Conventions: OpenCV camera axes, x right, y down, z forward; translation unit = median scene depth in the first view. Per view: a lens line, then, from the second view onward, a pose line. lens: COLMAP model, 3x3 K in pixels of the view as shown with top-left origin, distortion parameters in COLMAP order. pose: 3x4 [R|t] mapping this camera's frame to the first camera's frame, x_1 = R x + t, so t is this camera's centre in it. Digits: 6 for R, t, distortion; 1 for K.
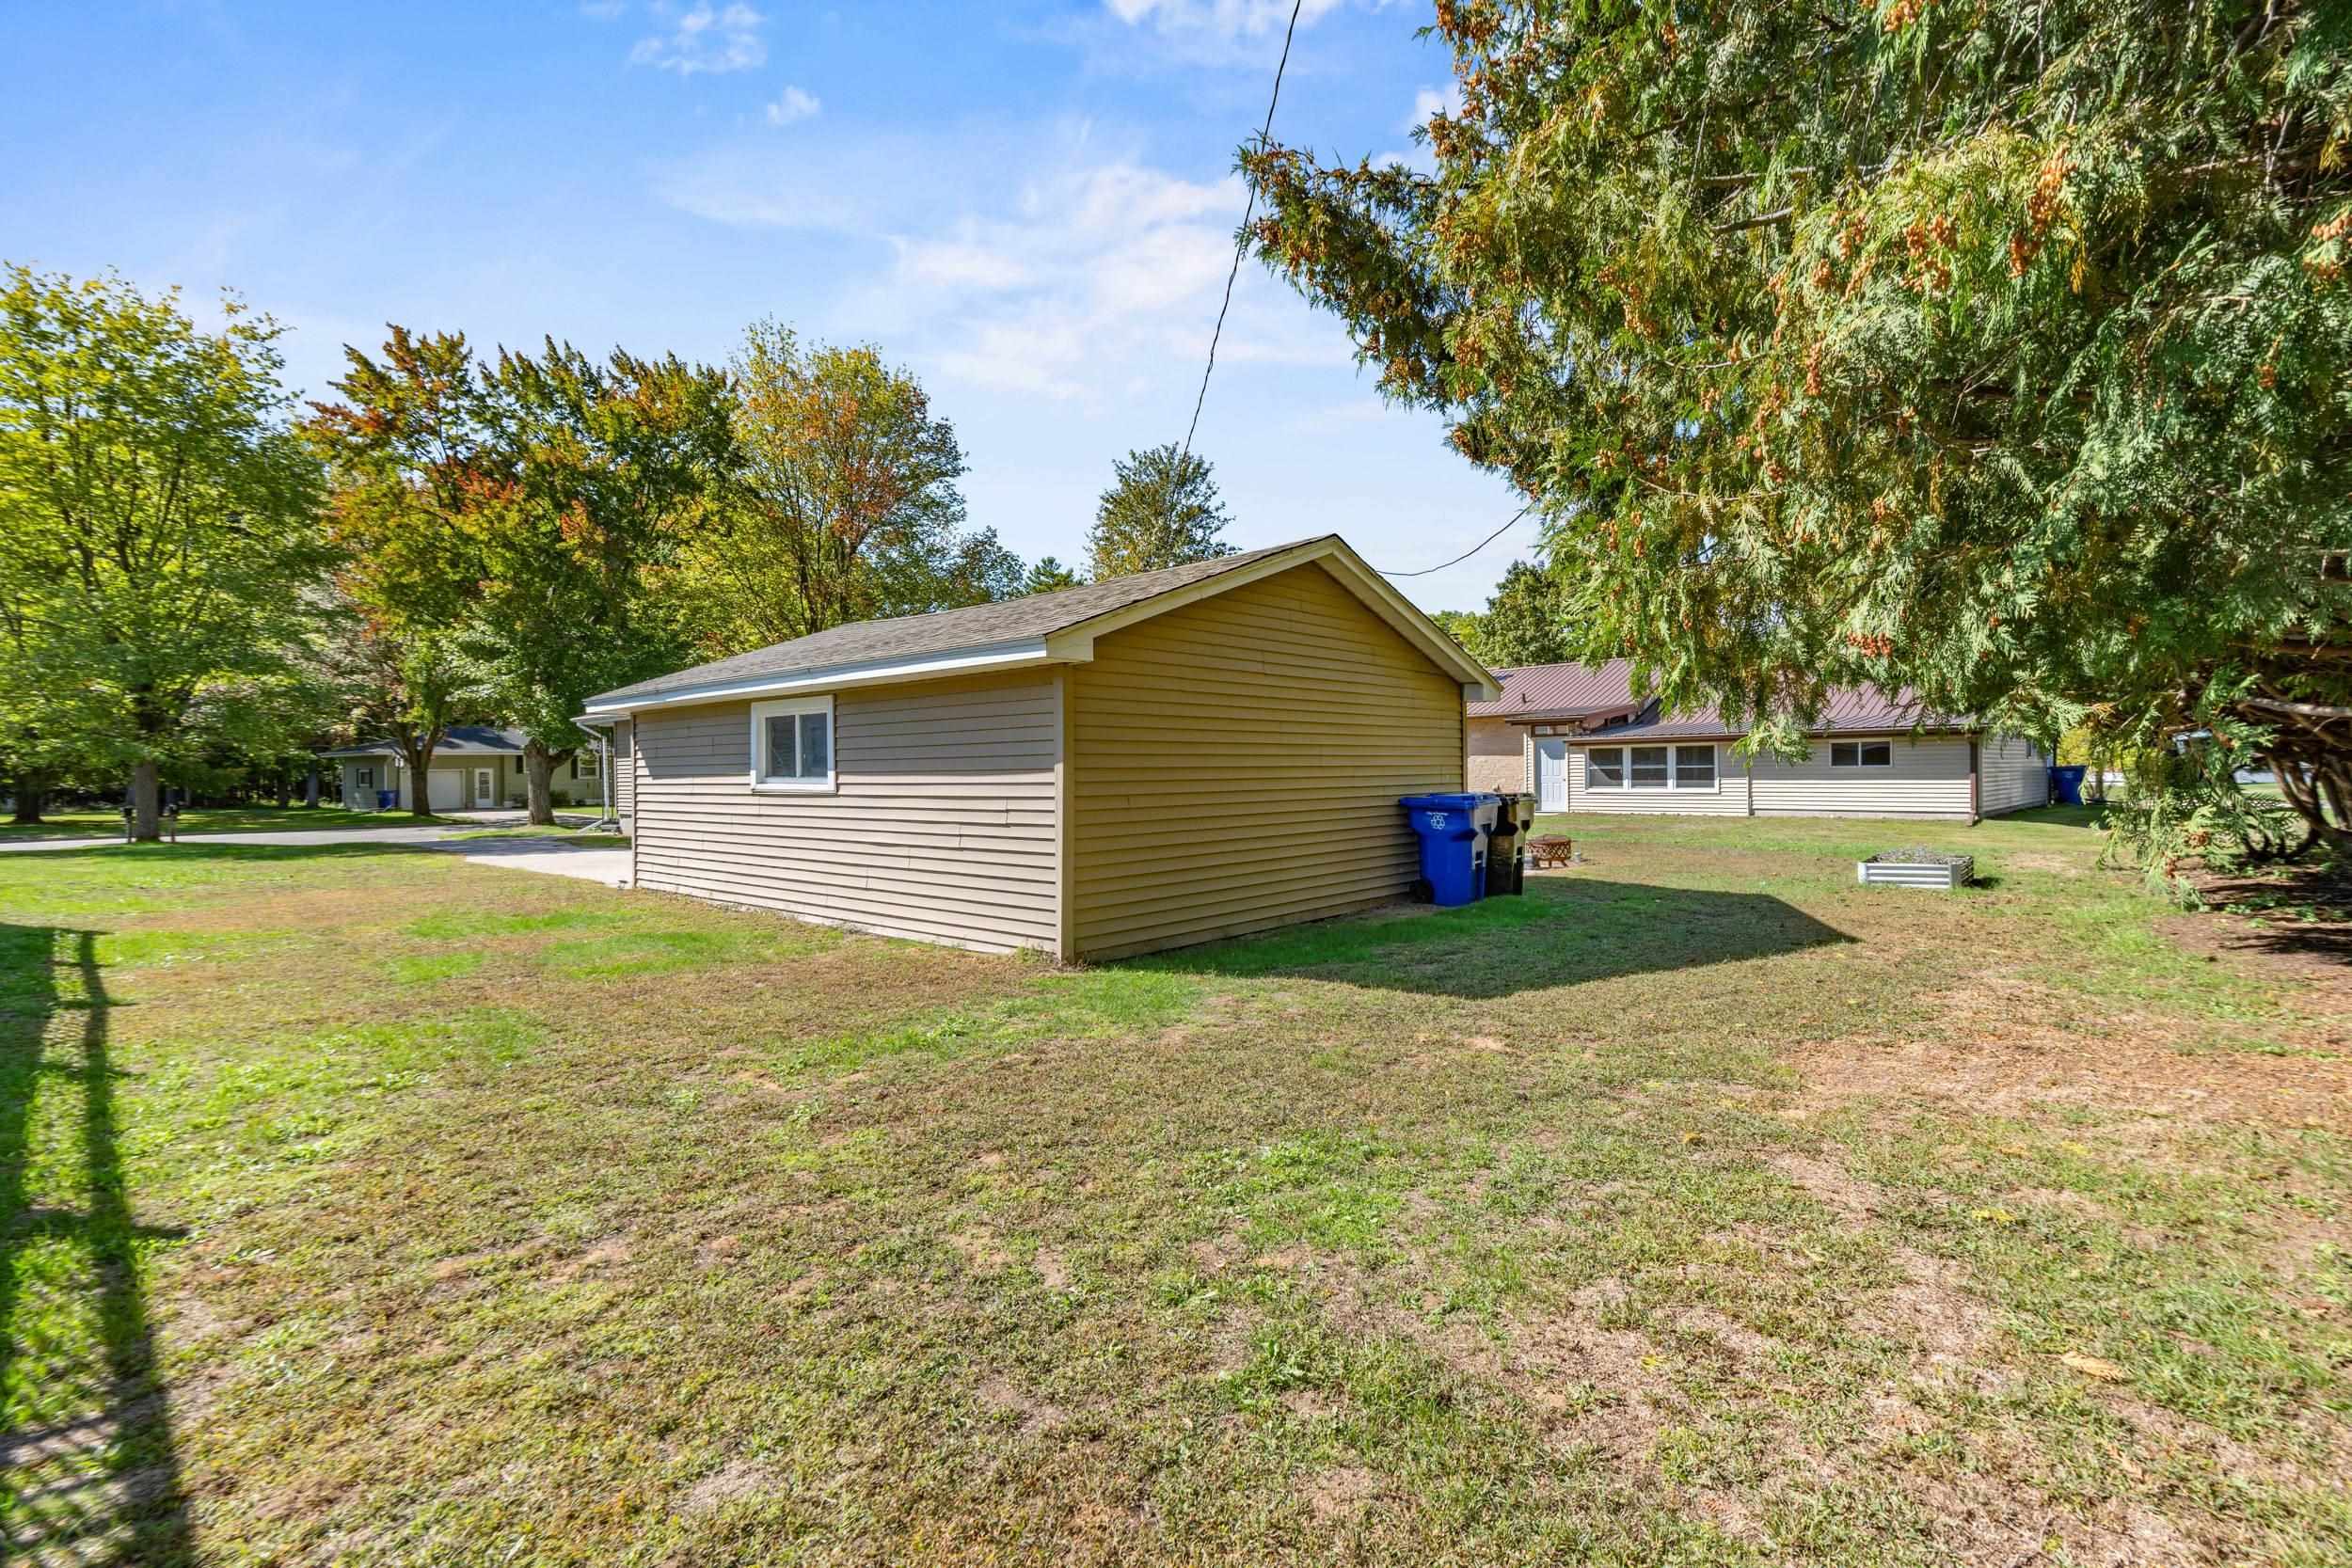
lens RADIAL K [[1094.0, 0, 1200.7], [0, 1094.0, 791.5], [0, 0, 1]] dist [0.000055, 0.001212]
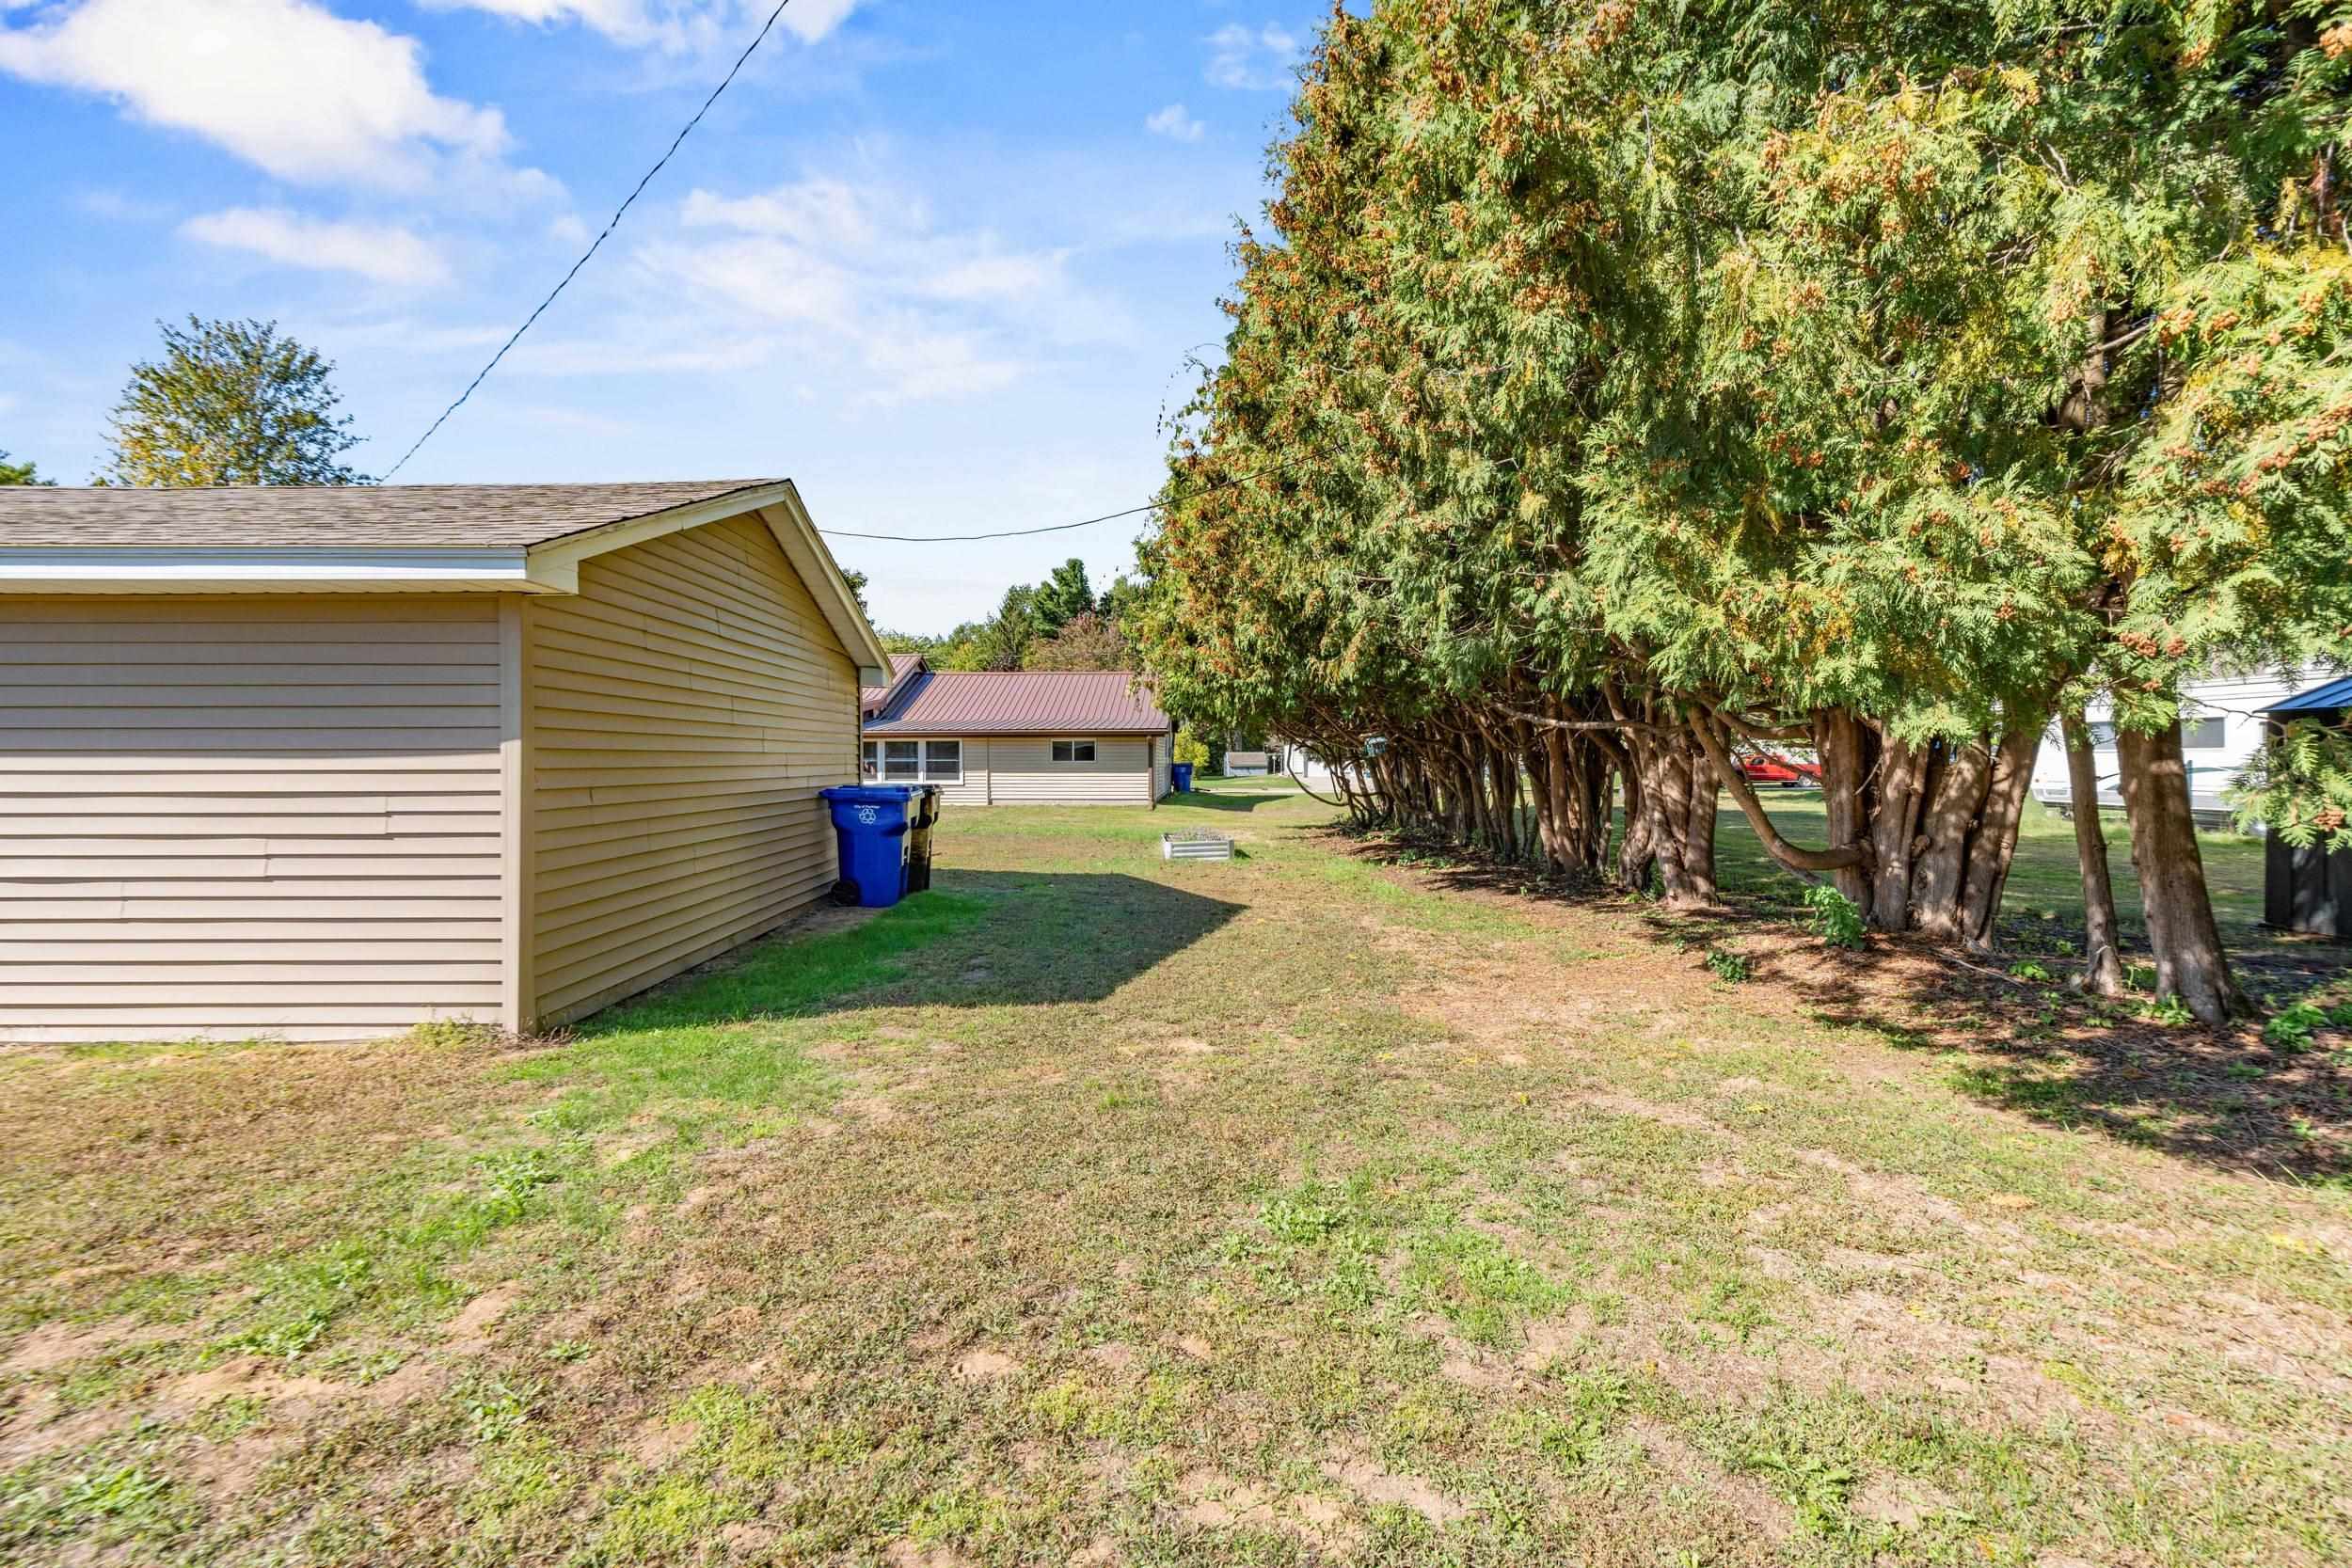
lens RADIAL K [[1052.6, 0, 1164.7], [0, 1052.6, 782.2], [0, 0, 1]] dist [-0.004019, -0.000048]
pose [[0.733680, -0.003212, 0.679488, -0.248885], [0.005208, 0.999986, -0.000896, 0.002053], [-0.679475, 0.004196, 0.733686, 0.231416]]
